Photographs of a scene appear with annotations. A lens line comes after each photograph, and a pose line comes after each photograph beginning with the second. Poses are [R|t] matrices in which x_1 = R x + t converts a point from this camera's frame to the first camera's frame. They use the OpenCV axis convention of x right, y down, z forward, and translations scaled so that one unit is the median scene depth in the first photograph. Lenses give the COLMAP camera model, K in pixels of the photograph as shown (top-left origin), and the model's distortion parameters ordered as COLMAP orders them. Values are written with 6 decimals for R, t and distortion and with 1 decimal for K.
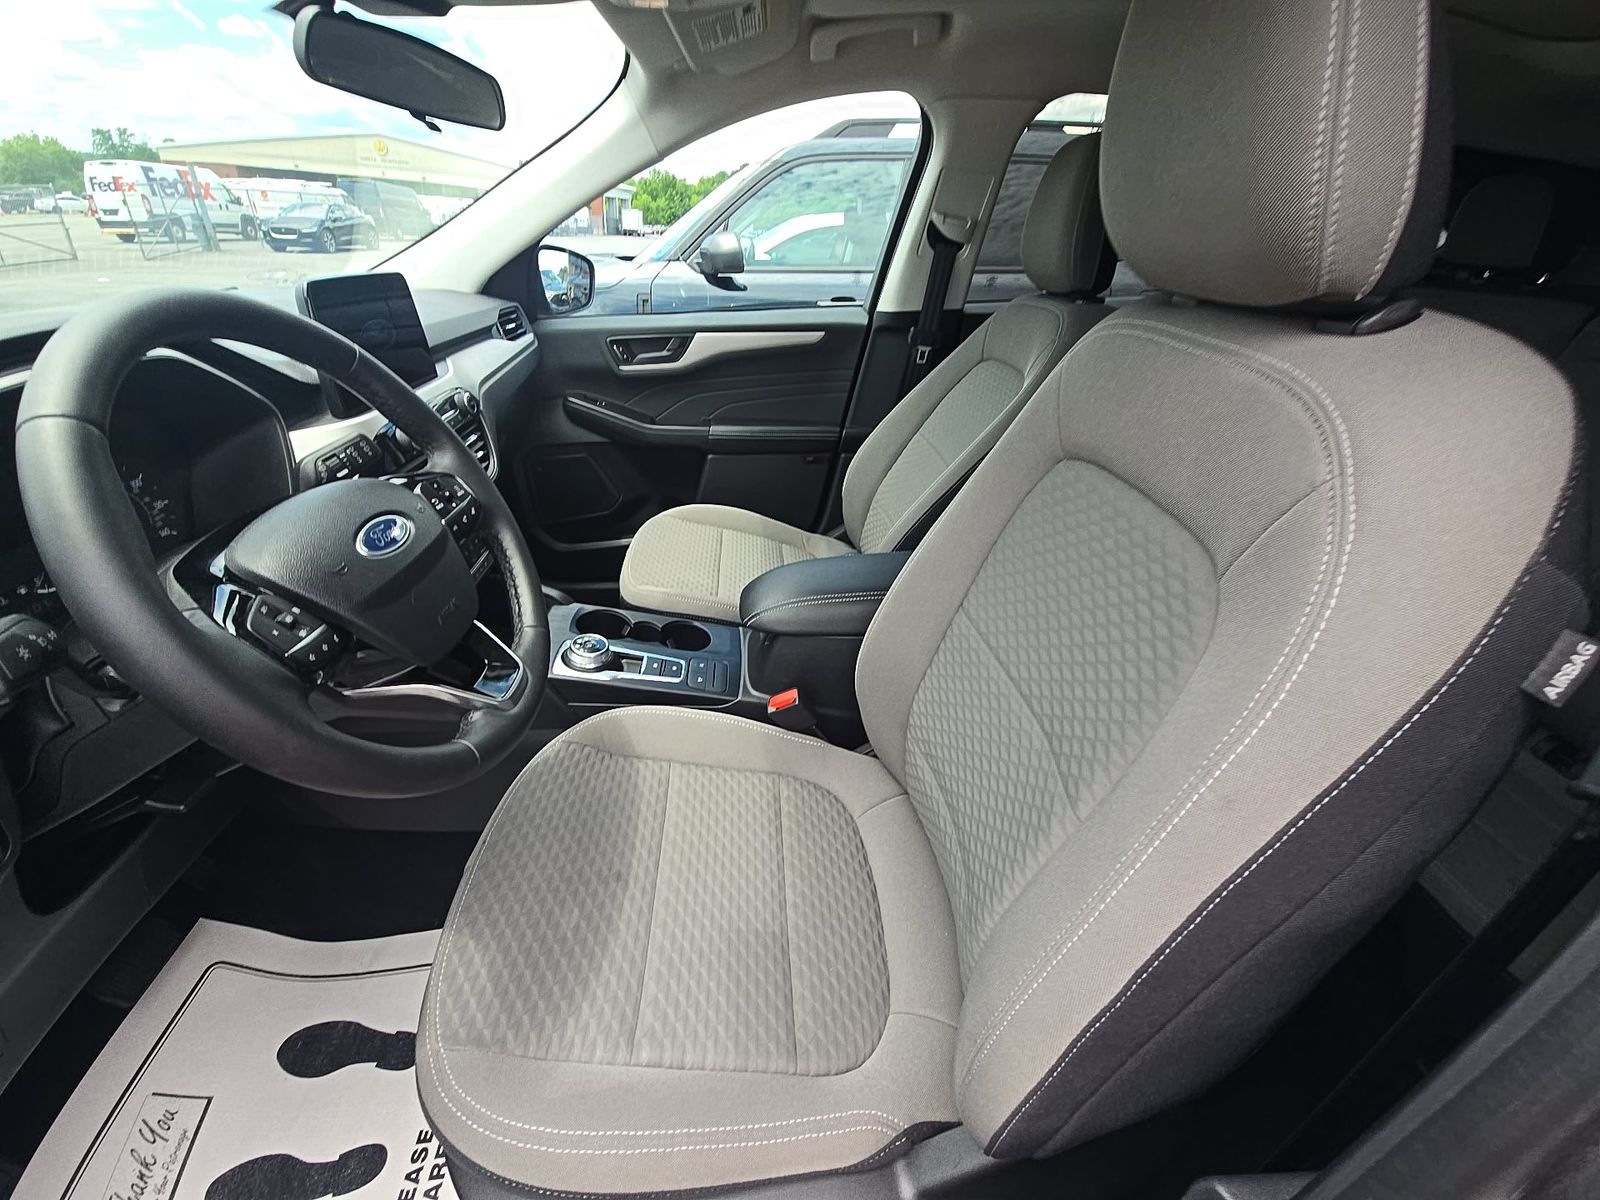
lens RADIAL K [[648.9, 0, 800.1], [0, 648.9, 588.0], [0, 0, 1]] dist [0.006518, -0.006649]
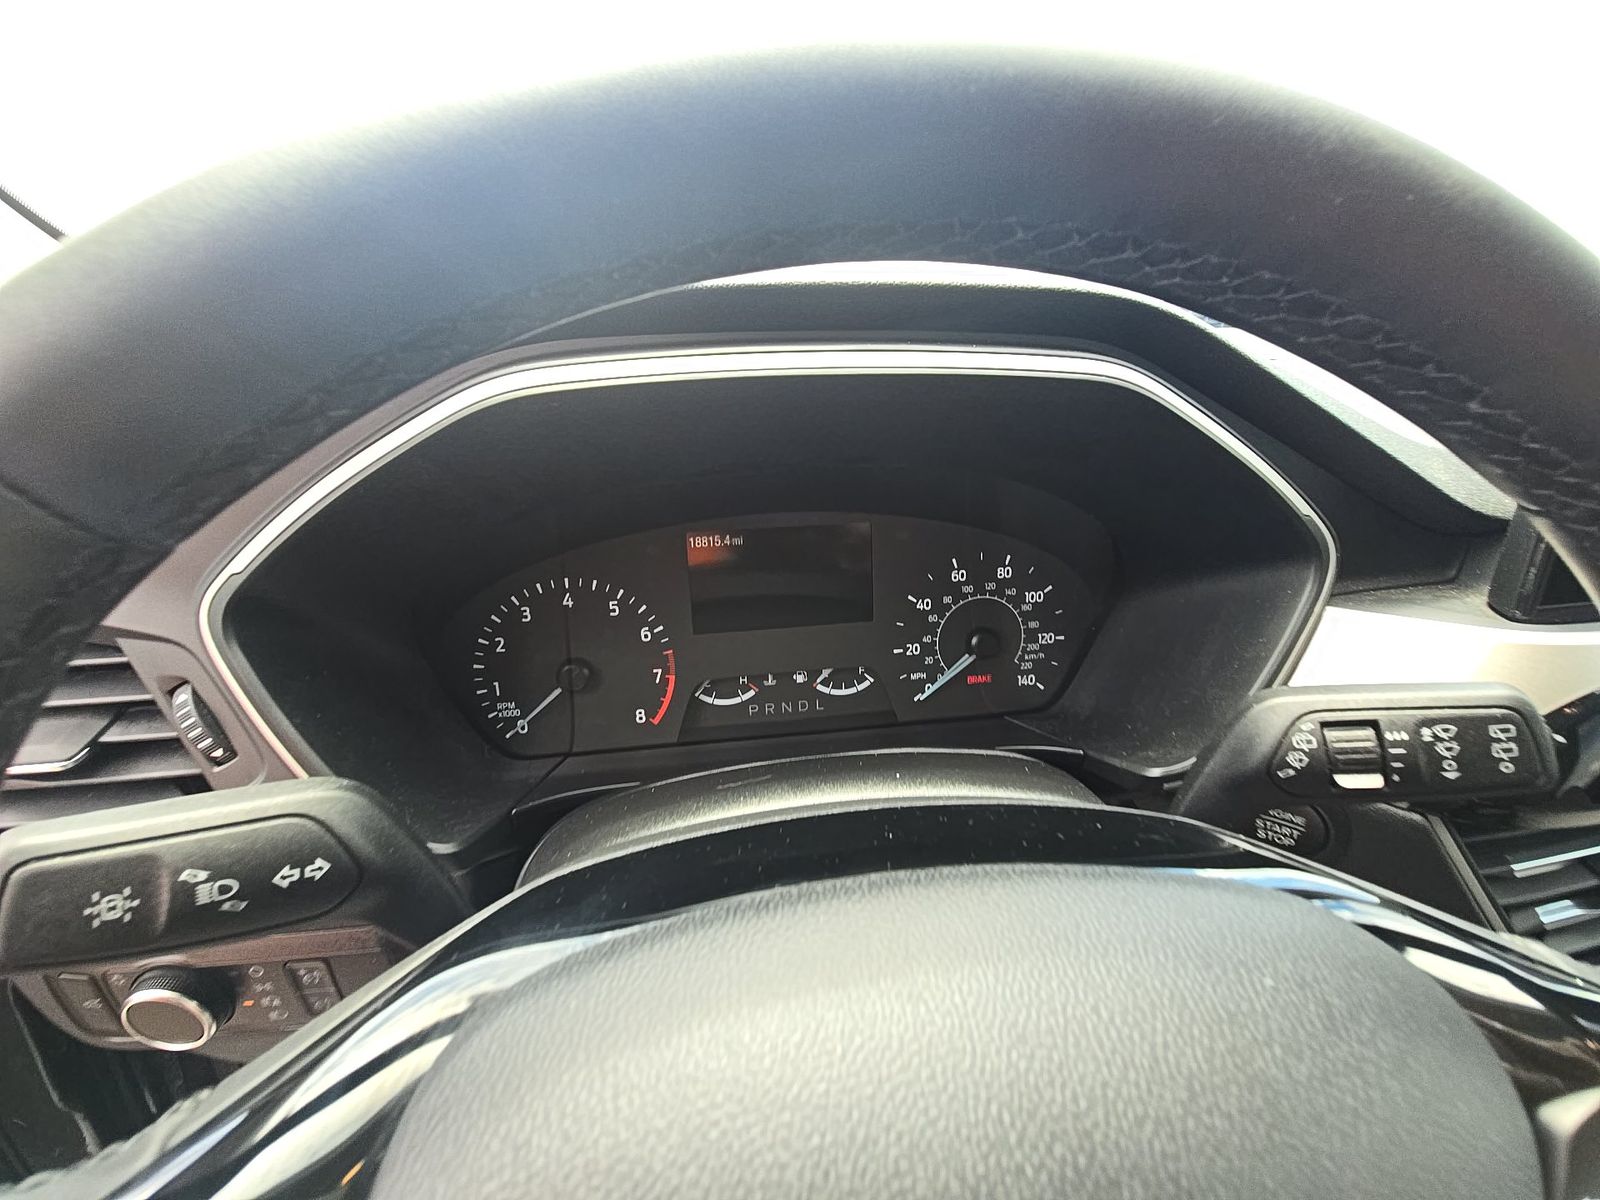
lens RADIAL K [[643.2, 0, 806.3], [0, 643.2, 597.4], [0, 0, 1]] dist [0.008755, -0.000080]
pose [[0.064254, 0.328333, -0.942374, -0.238734], [-0.456608, 0.849350, 0.264789, -0.111913], [0.887345, 0.413282, 0.204493, 0.347447]]
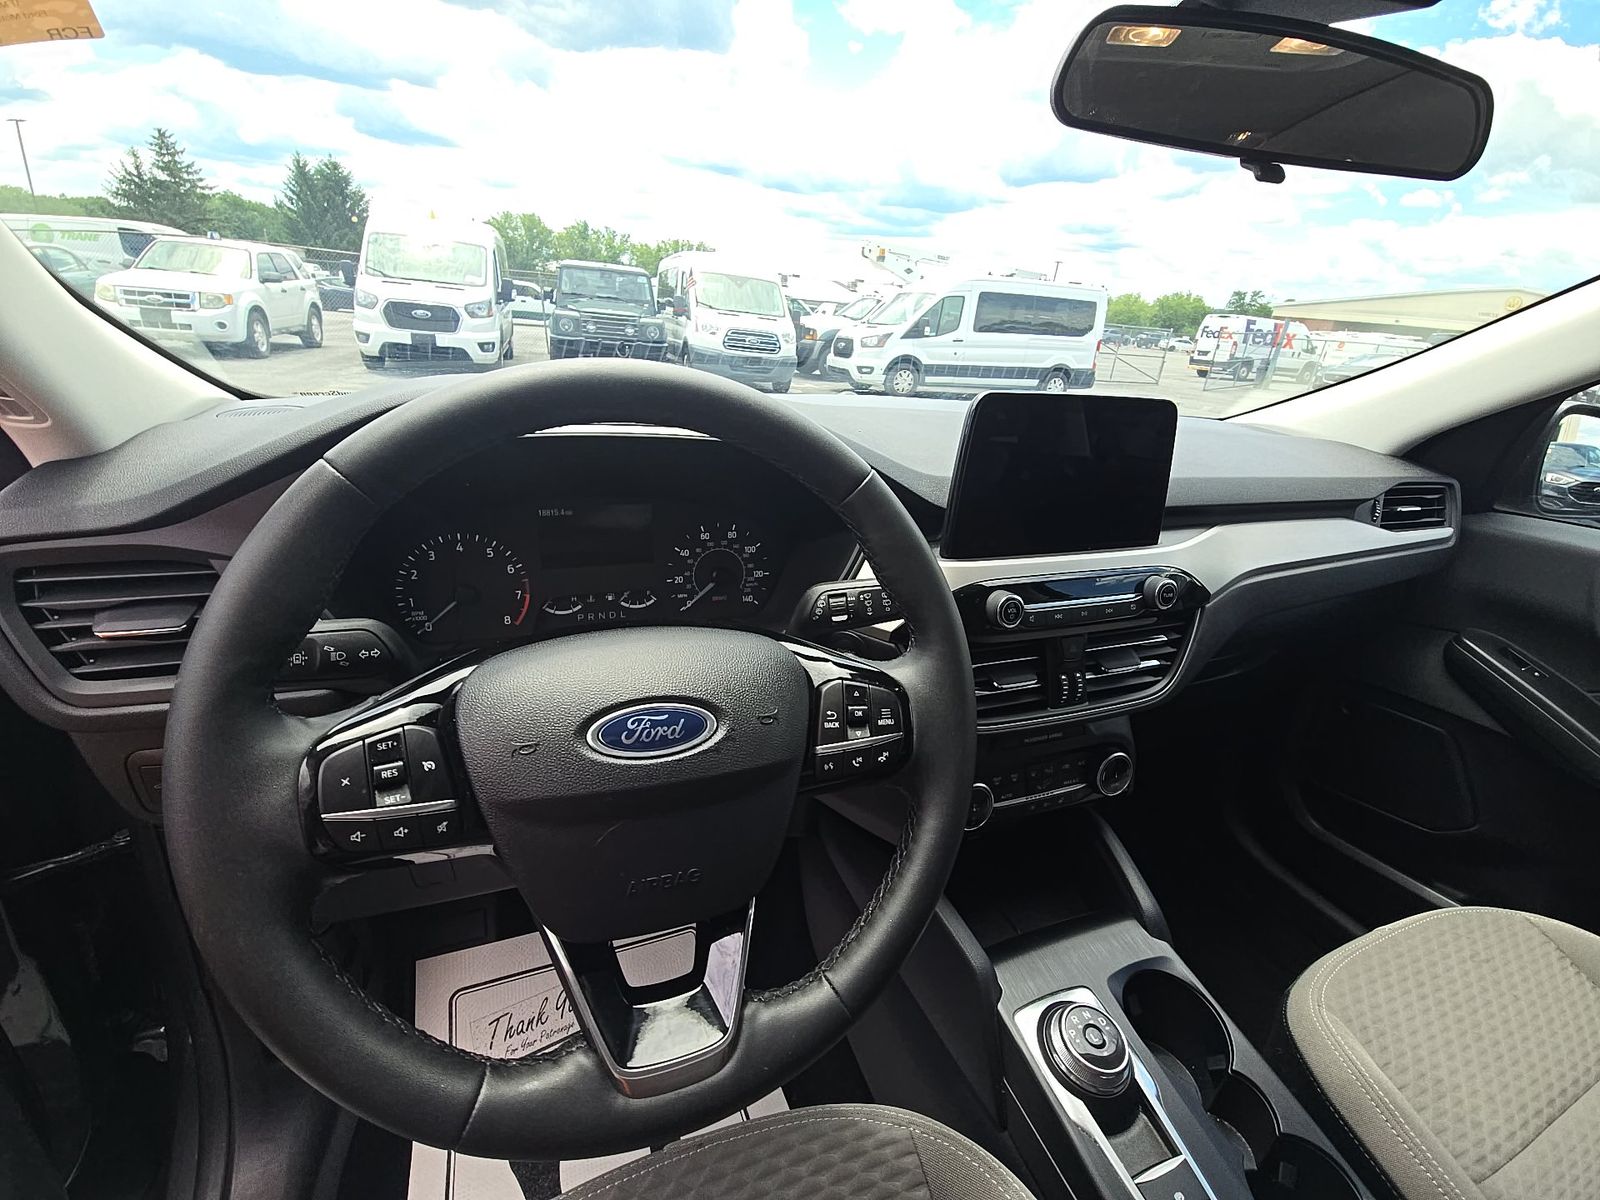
lens RADIAL K [[648.9, 0, 800.1], [0, 648.9, 588.0], [0, 0, 1]] dist [0.006518, -0.006649]
pose [[0.275114, 0.348405, -0.896062, -0.024854], [-0.504587, 0.845668, 0.173890, -0.165853], [0.818354, 0.404302, 0.408456, 0.334501]]
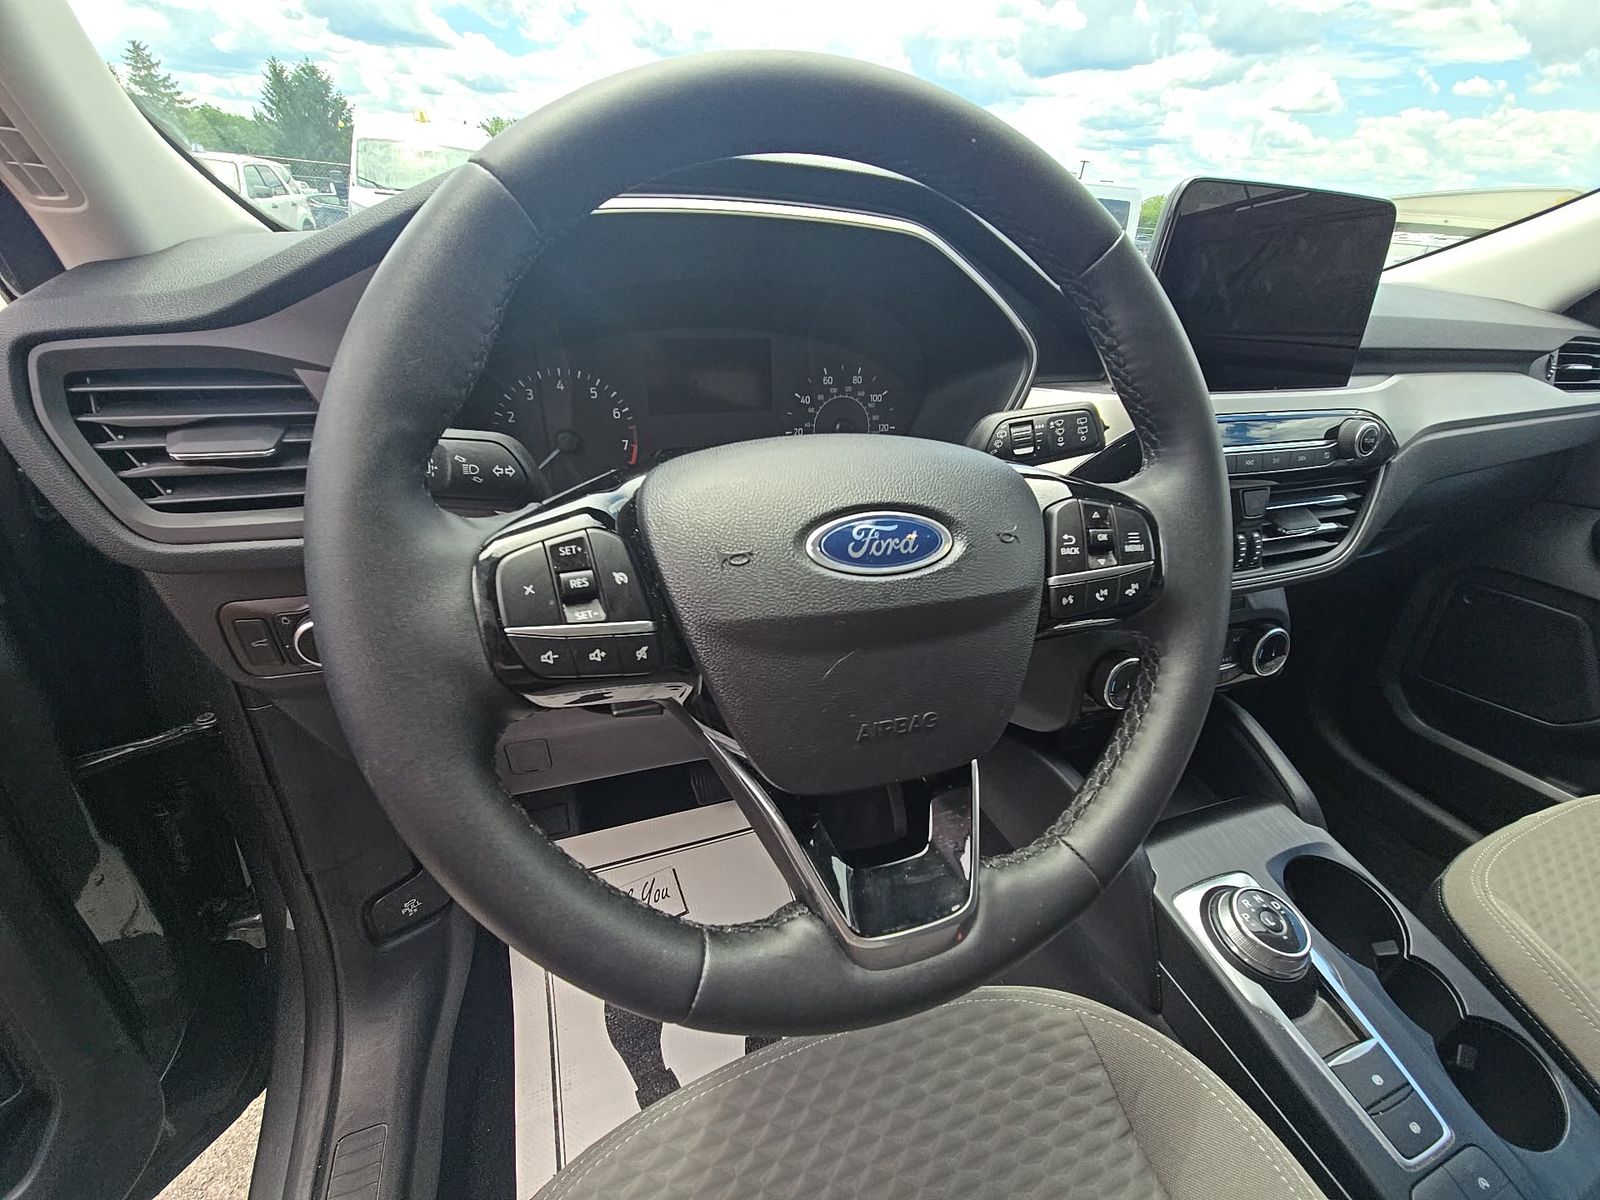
lens RADIAL K [[642.5, 0, 795.6], [0, 642.5, 588.8], [0, 0, 1]] dist [0.021177, -0.015500]
pose [[0.259699, 0.443191, -0.857985, -0.081399], [-0.492218, 0.825142, 0.277239, -0.068364], [0.830830, 0.350317, 0.432435, 0.306957]]
